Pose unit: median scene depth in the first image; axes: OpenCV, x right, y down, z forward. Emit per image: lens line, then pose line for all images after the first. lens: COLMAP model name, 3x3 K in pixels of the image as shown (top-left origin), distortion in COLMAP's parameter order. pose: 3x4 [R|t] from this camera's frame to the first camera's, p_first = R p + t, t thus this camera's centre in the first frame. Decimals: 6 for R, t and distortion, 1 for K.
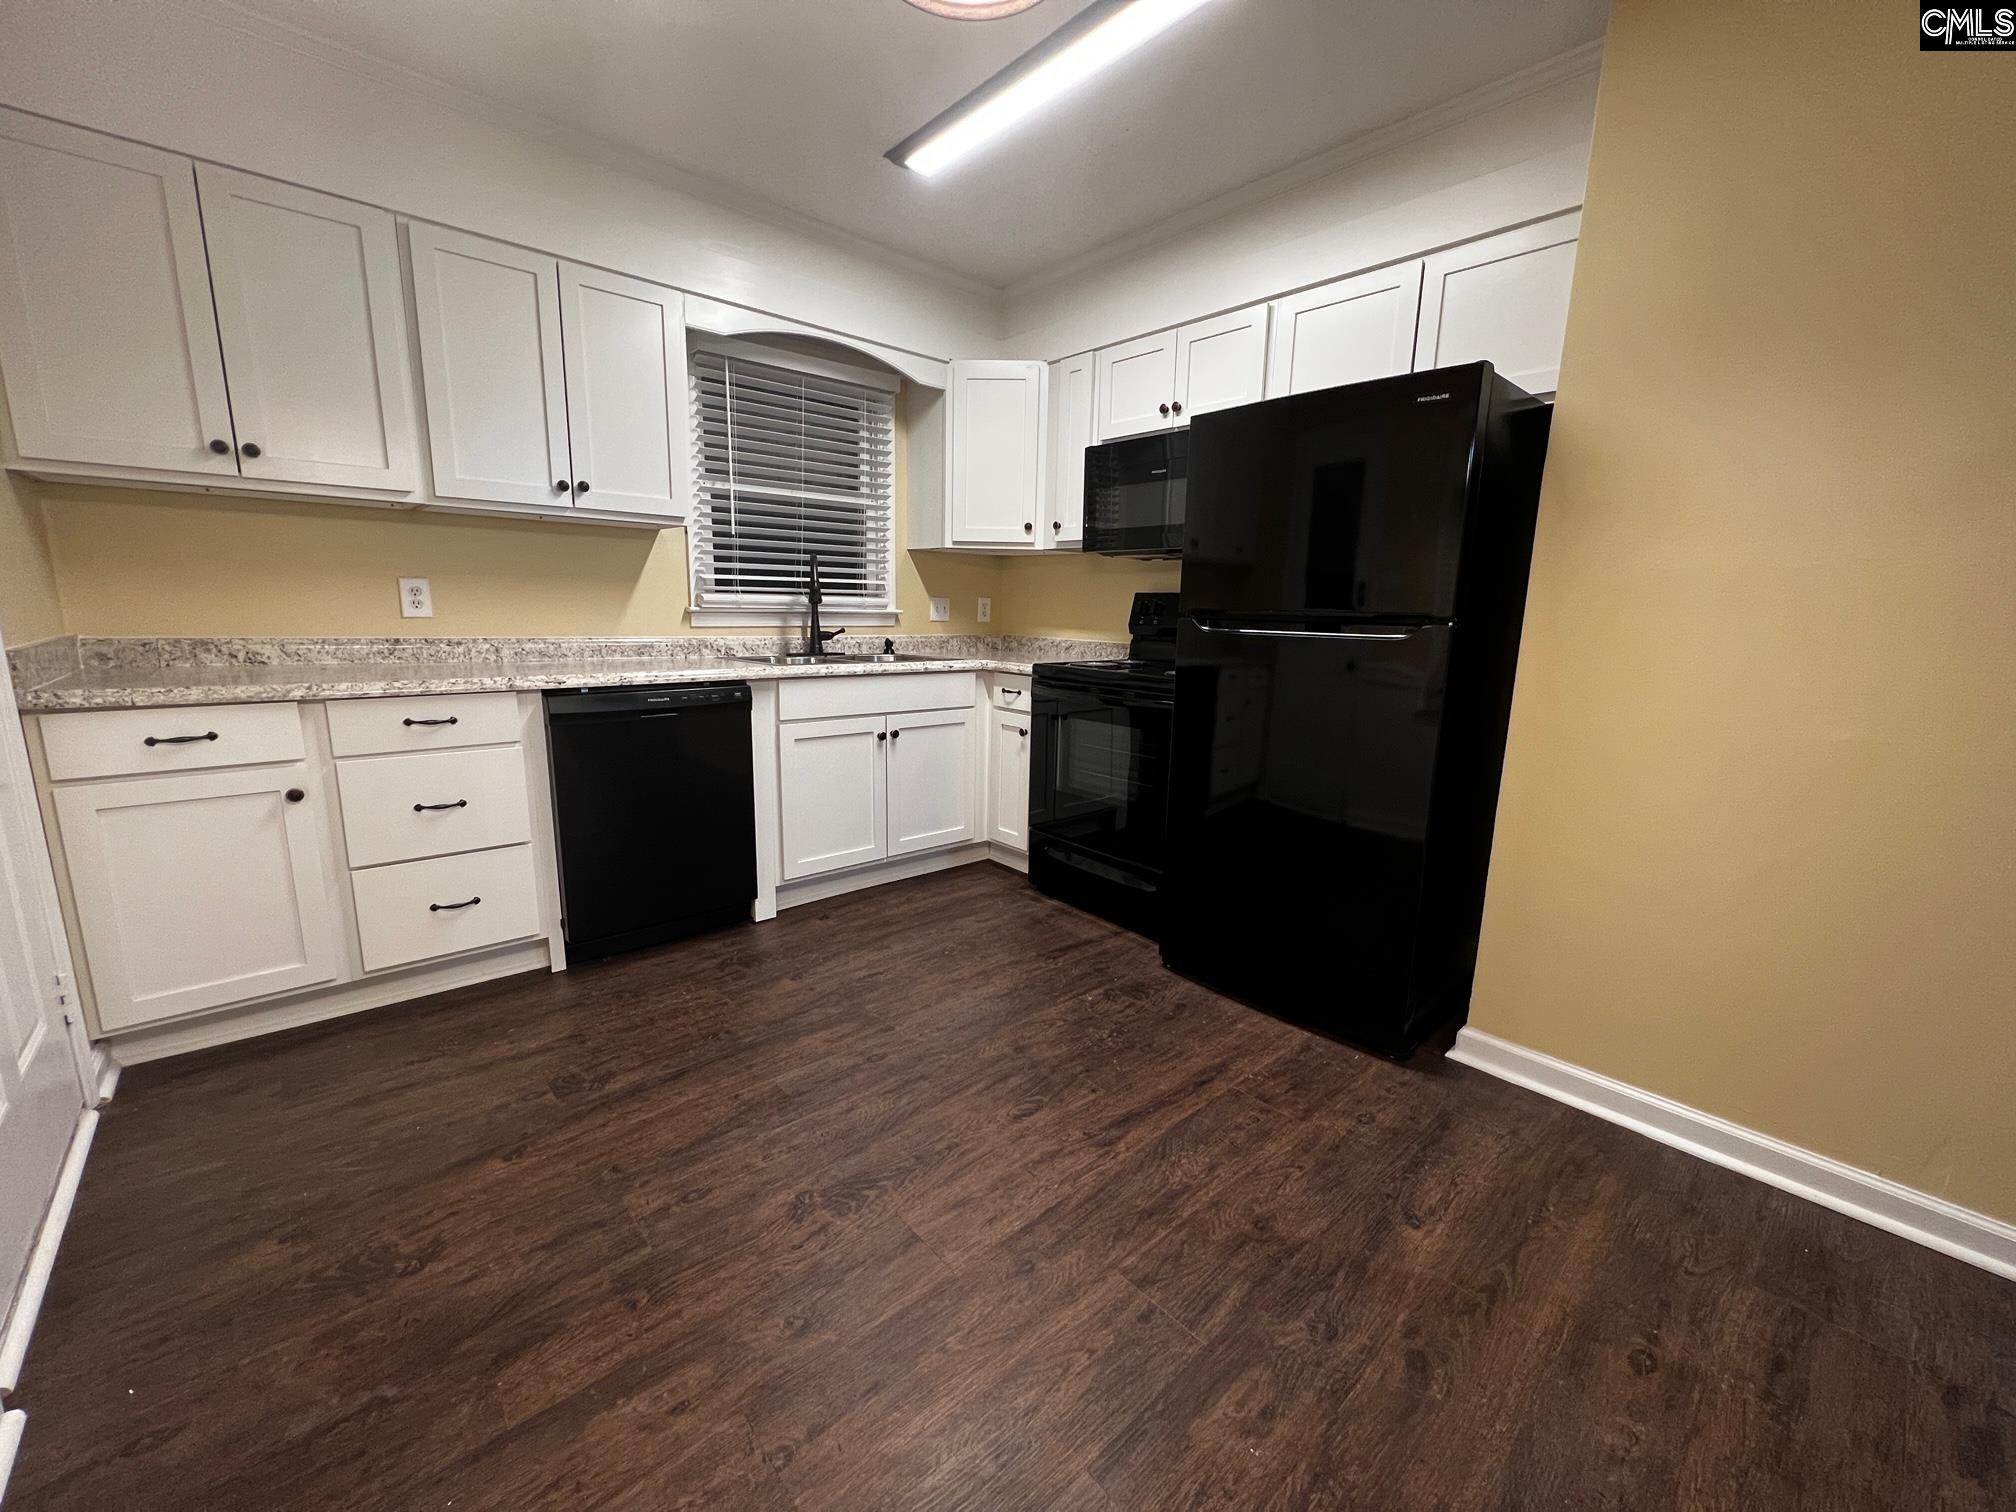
lens RADIAL K [[805.7, 0, 1010.0], [0, 805.7, 757.2], [0, 0, 1]] dist [-0.001408, -0.000176]
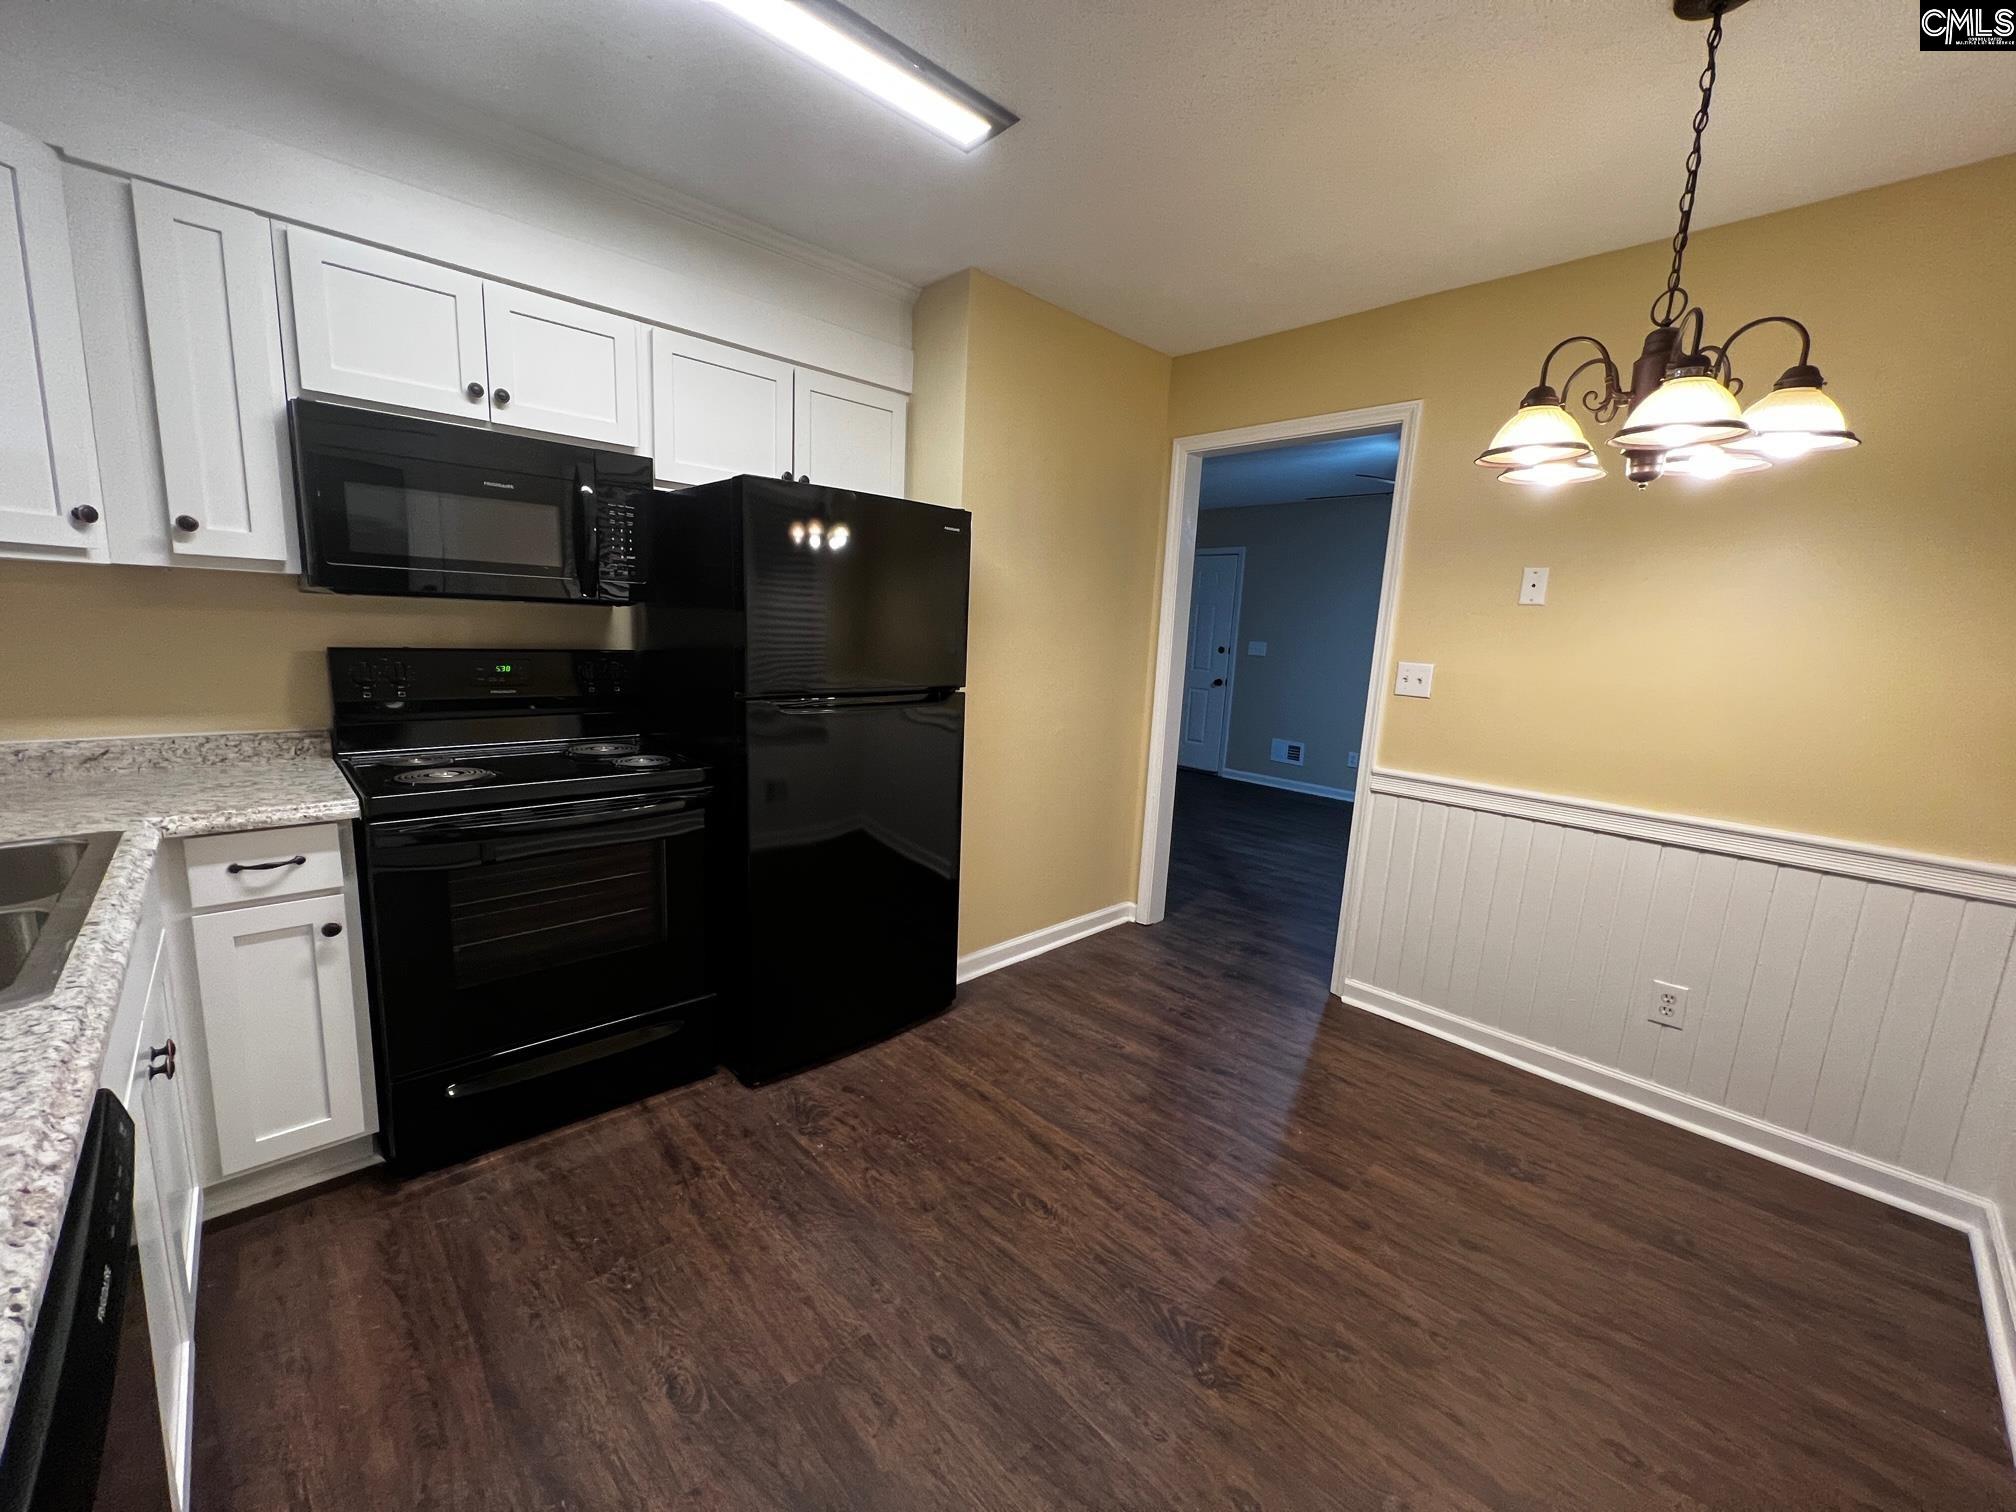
lens RADIAL K [[805.7, 0, 1010.0], [0, 805.7, 757.2], [0, 0, 1]] dist [-0.001408, -0.000176]
pose [[-0.035951, -0.187109, 0.981681, -0.763039], [0.141103, 0.971525, 0.190341, -0.272949], [-0.989342, 0.145361, -0.008525, 0.835482]]
